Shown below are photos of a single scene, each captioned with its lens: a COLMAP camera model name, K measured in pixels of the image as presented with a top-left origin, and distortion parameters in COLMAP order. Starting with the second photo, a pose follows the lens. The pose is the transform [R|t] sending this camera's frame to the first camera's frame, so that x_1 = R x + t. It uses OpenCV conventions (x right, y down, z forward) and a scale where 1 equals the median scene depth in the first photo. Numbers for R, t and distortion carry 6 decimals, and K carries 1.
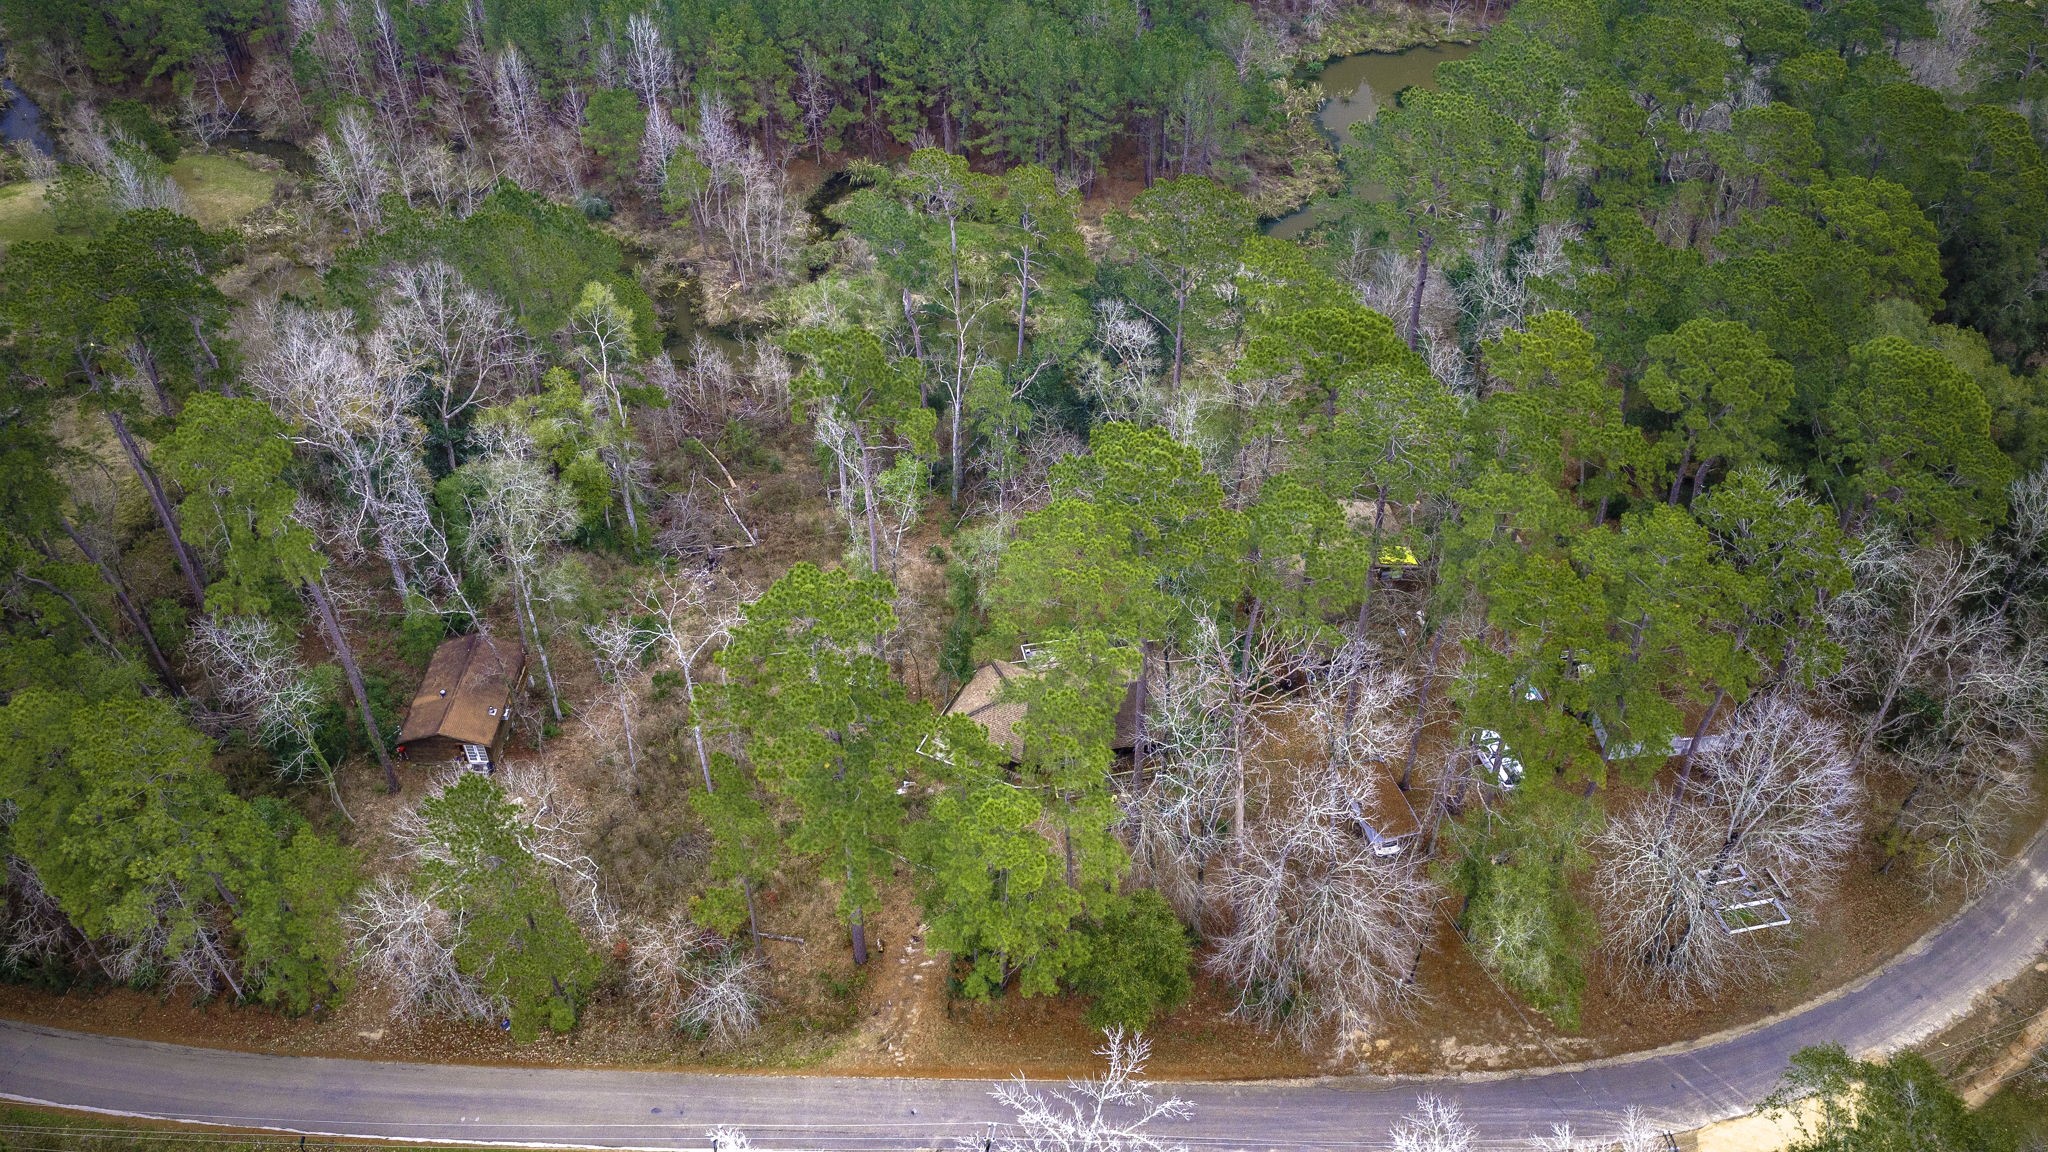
lens RADIAL K [[1686.8, 0, 1024.0], [0, 1686.8, 576.0], [0, 0, 1]] dist [0.002090, -0.000573]
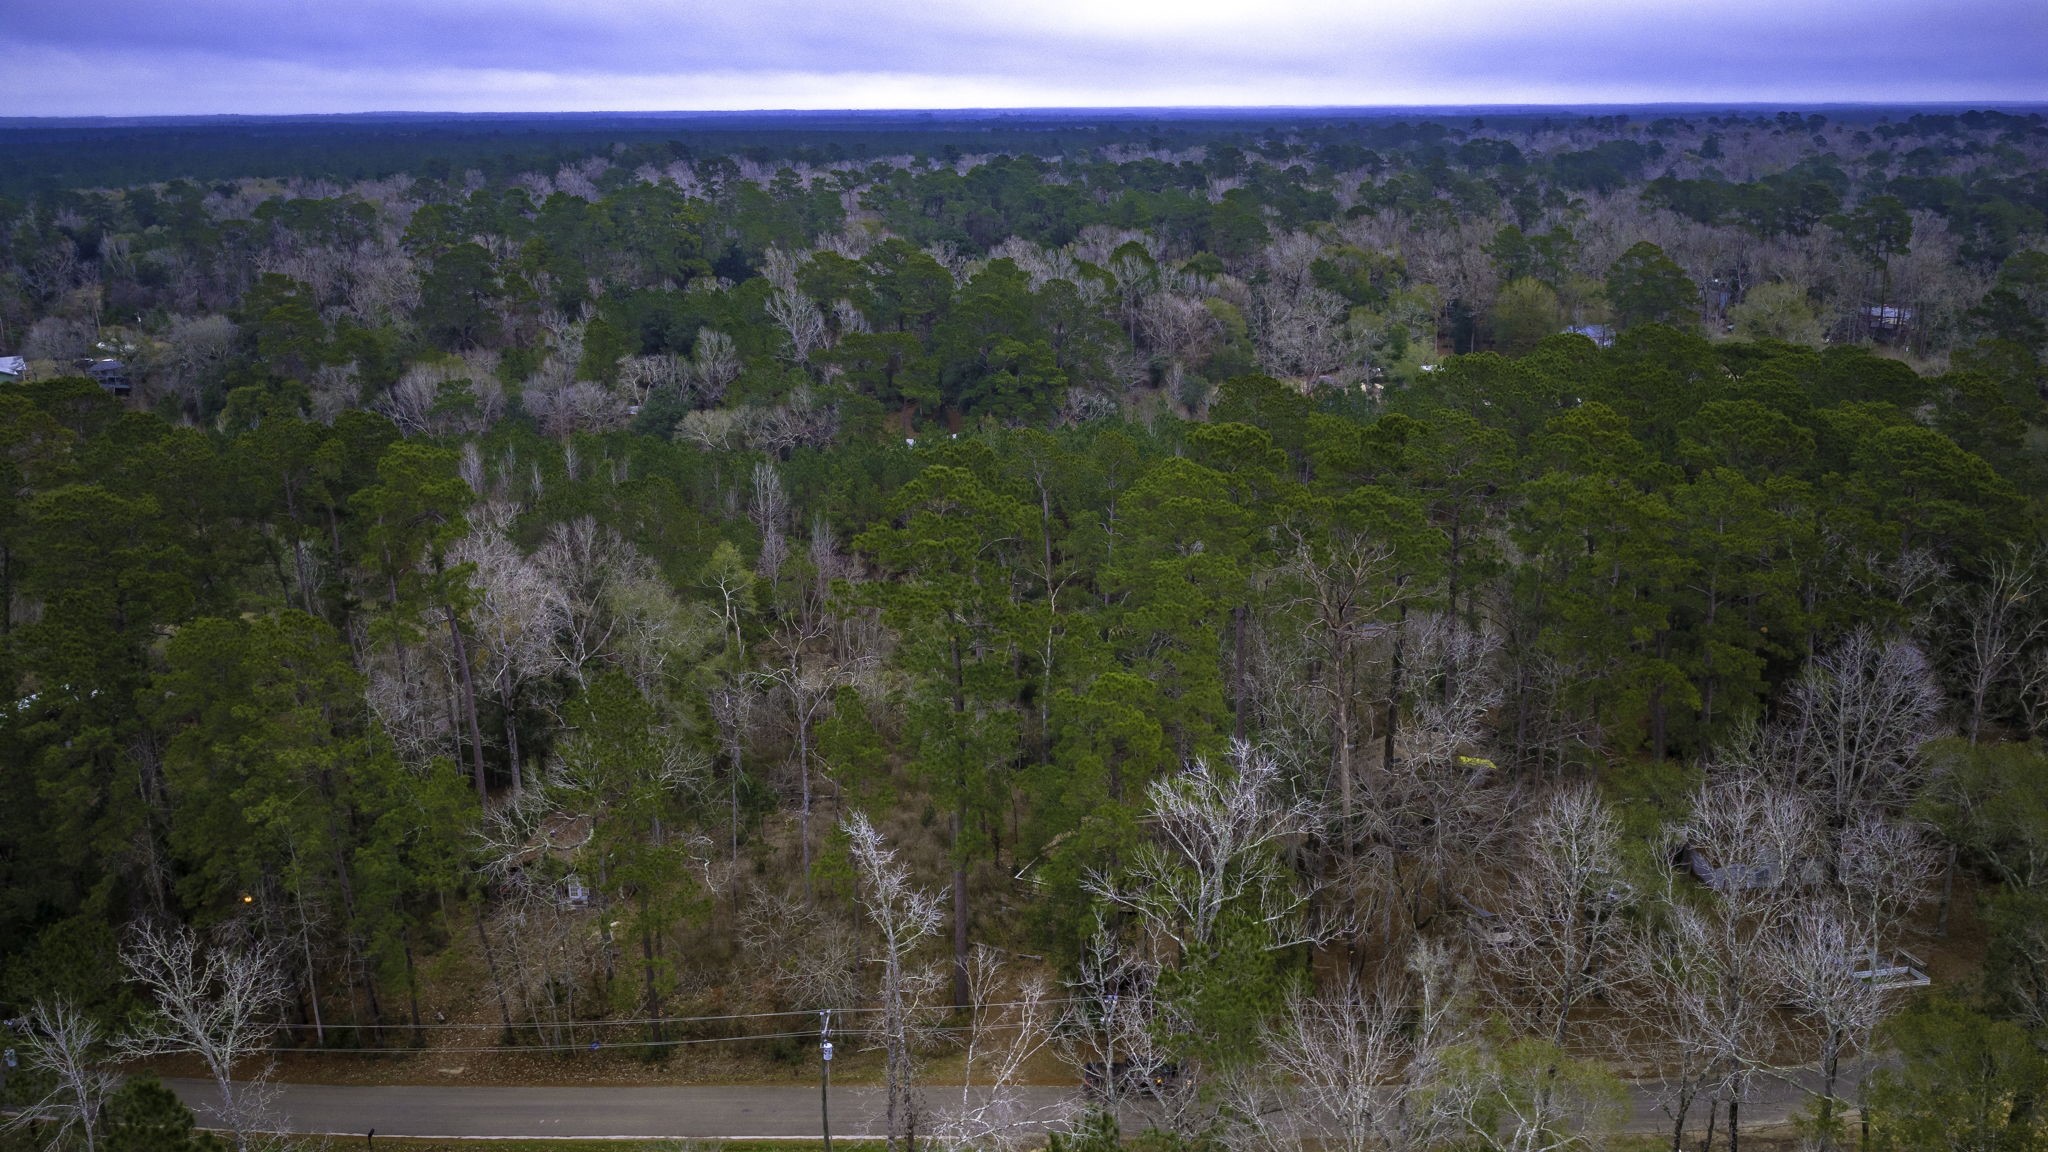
lens RADIAL K [[1686.8, 0, 1024.0], [0, 1686.8, 576.0], [0, 0, 1]] dist [0.002090, -0.000573]
pose [[0.999601, -0.000527, -0.028231, -0.026415], [-0.012156, 0.894391, -0.447121, 0.336909], [0.025485, 0.447286, 0.894028, 0.020725]]
